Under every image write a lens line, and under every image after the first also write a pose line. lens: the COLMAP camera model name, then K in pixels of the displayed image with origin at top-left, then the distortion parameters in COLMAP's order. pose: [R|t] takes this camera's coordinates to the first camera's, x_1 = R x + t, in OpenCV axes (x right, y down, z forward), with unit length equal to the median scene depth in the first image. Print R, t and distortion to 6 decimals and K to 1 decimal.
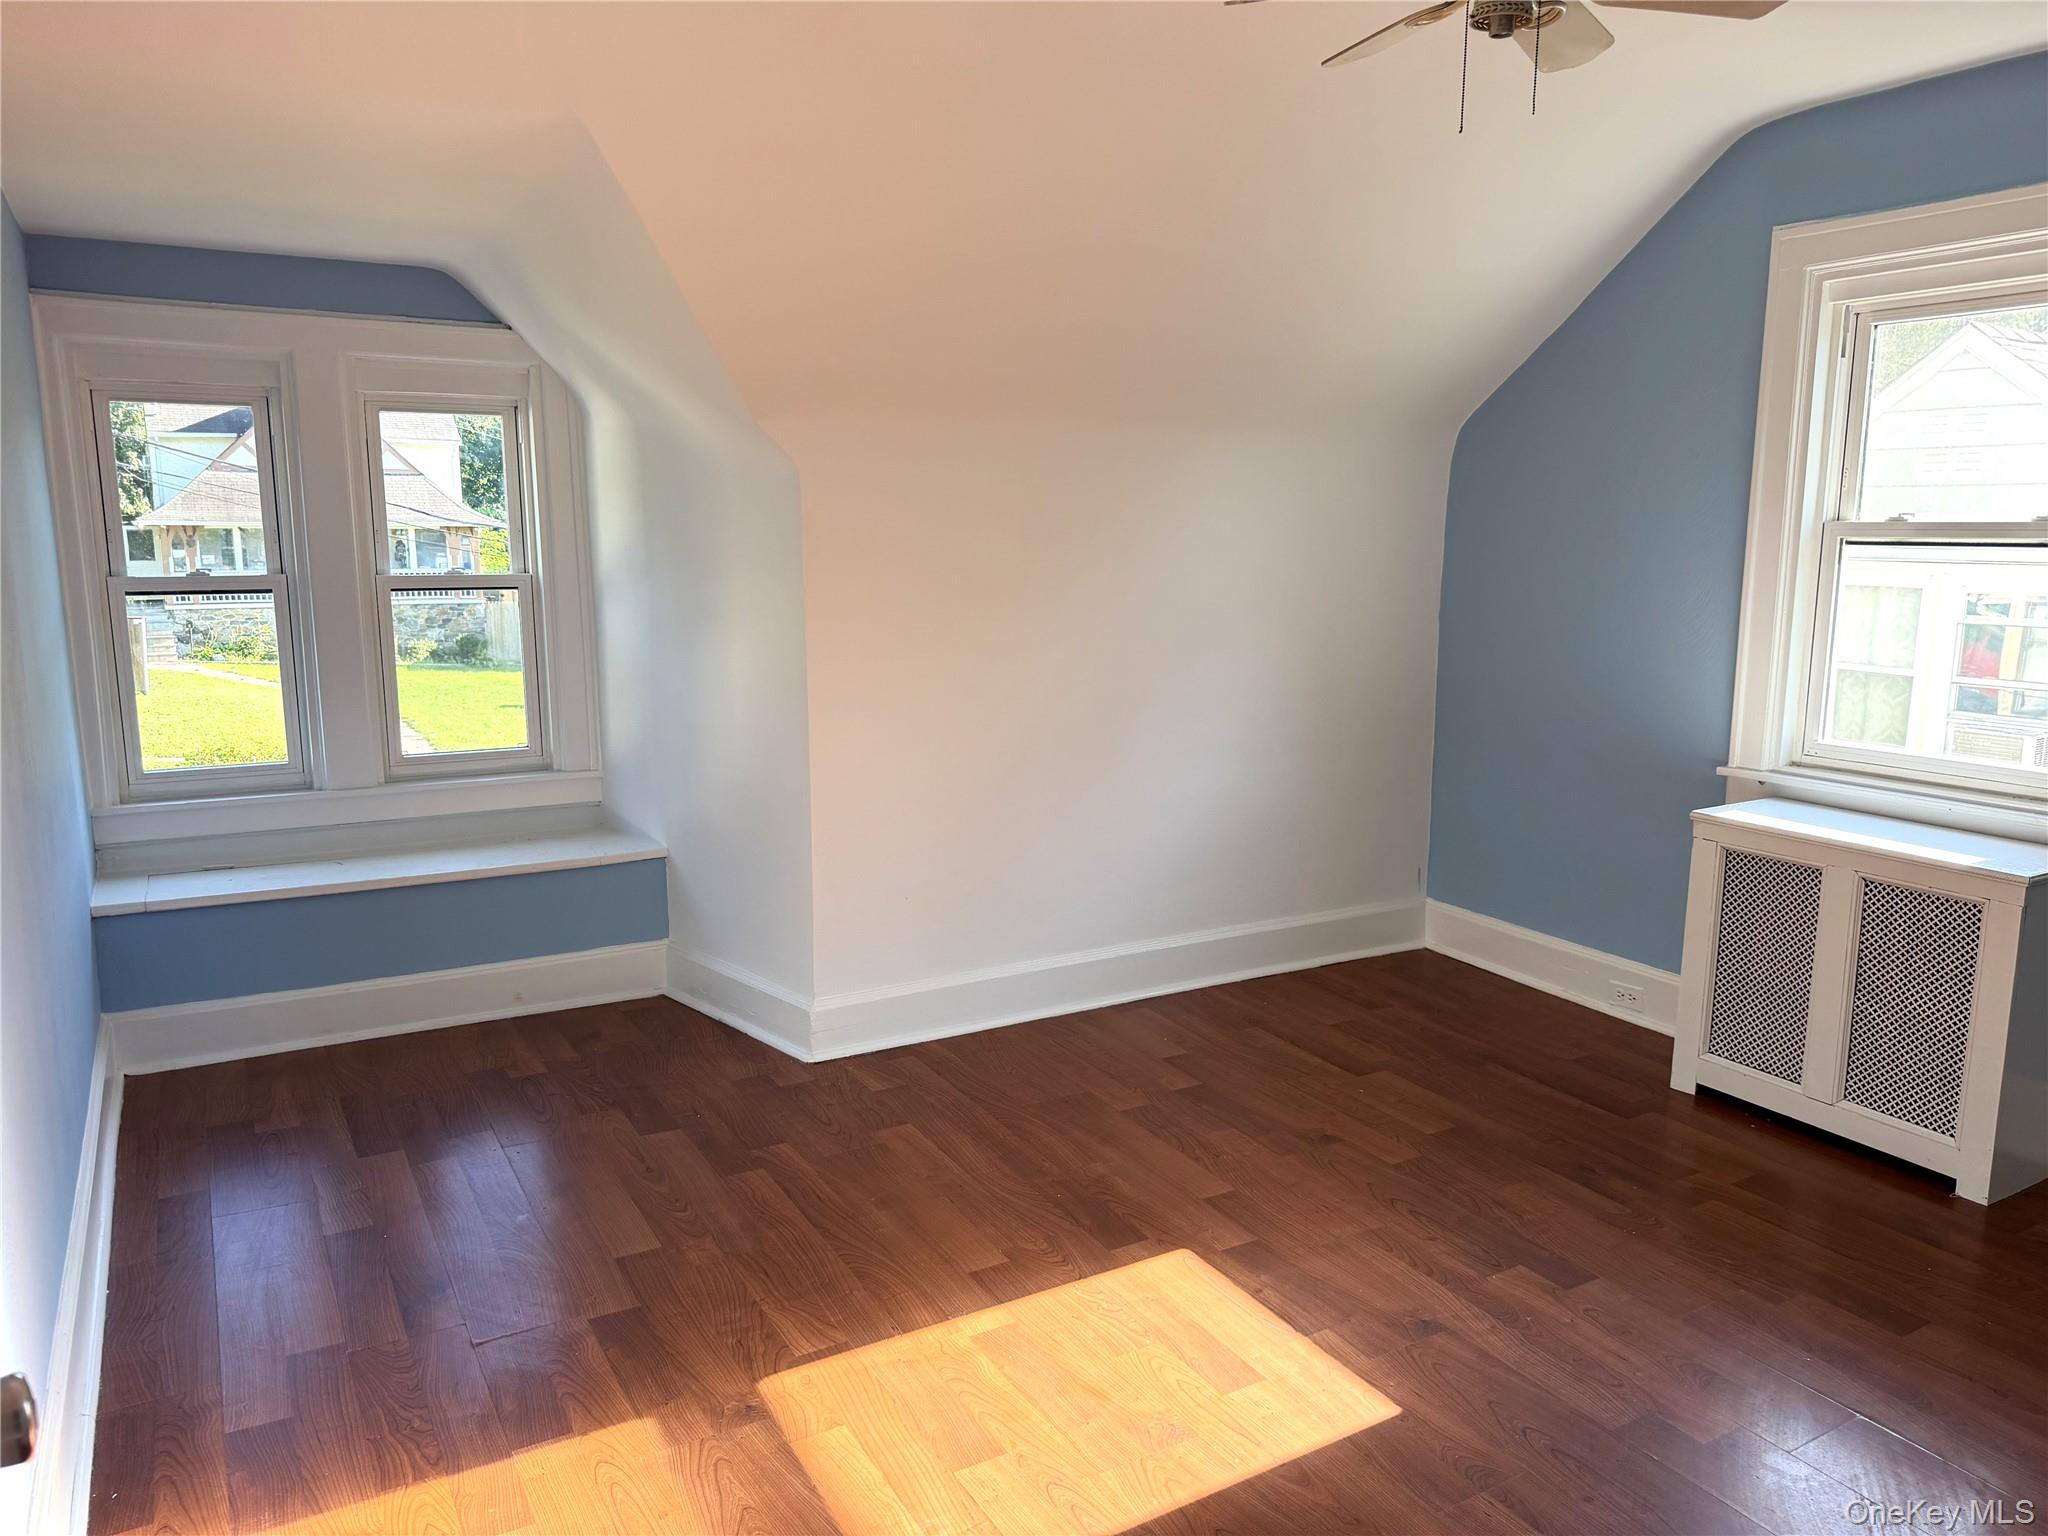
lens RADIAL K [[1459.2, 0, 1028.2], [0, 1459.2, 773.2], [0, 0, 1]] dist [0.067452, -0.048537]
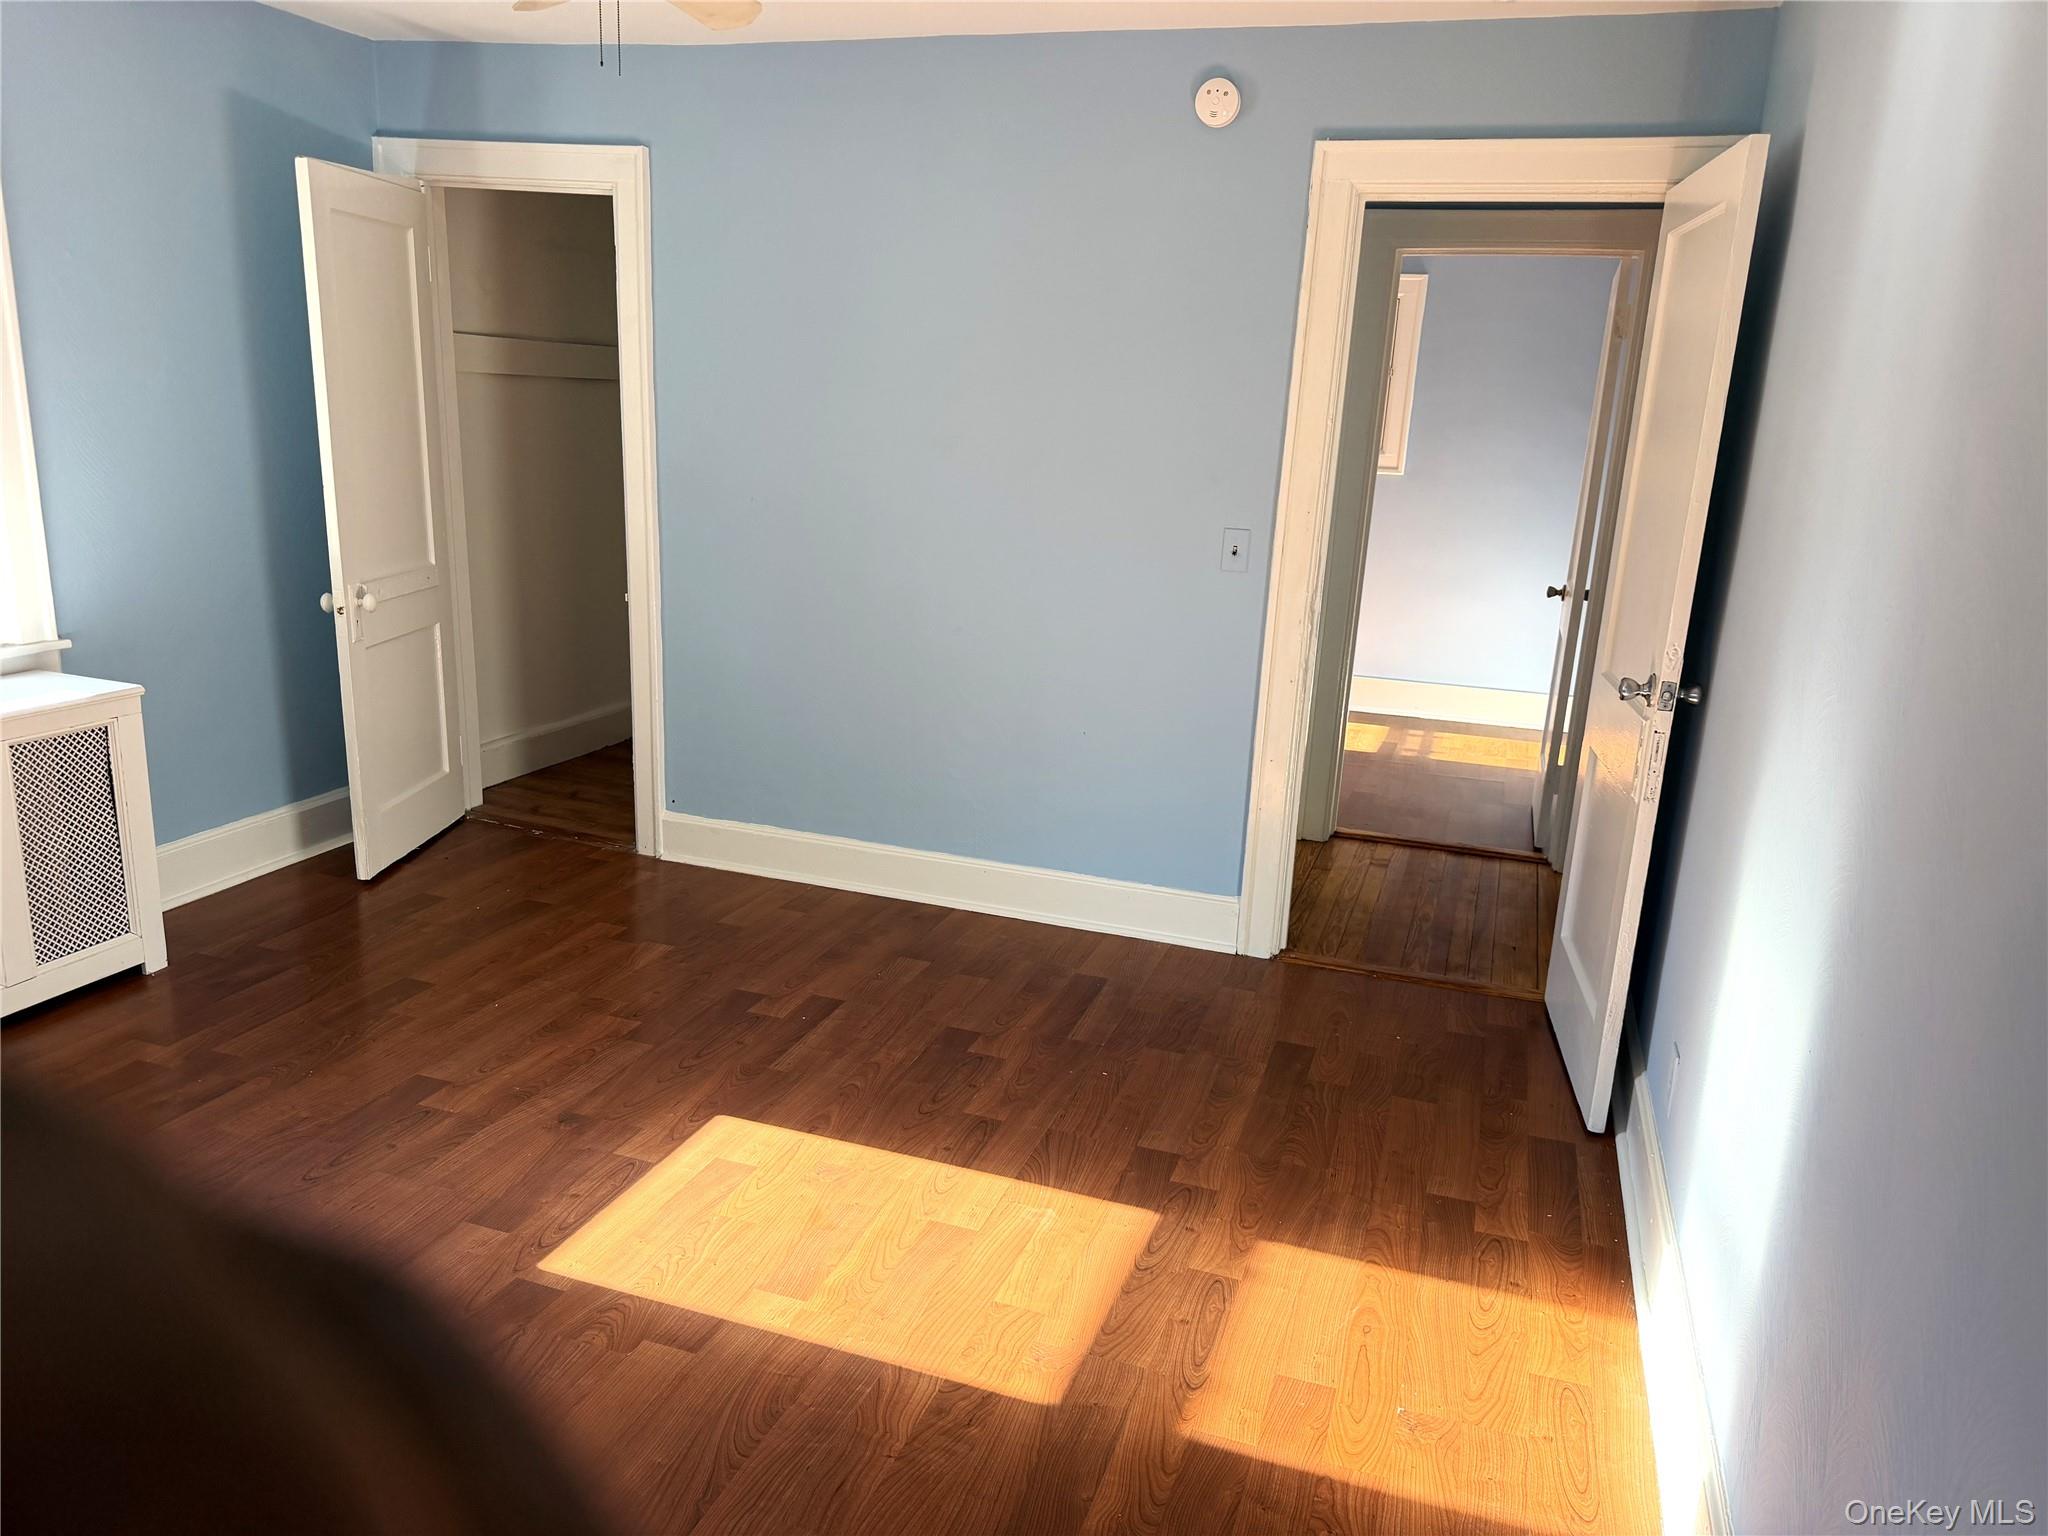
lens RADIAL K [[1436.7, 0, 1015.0], [0, 1436.7, 799.9], [0, 0, 1]] dist [0.169182, -0.274351]
pose [[-0.655780, -0.227152, 0.719968, -0.614123], [0.085426, 0.925209, 0.369716, -0.208905], [-0.750103, 0.303957, -0.587329, 1.141177]]
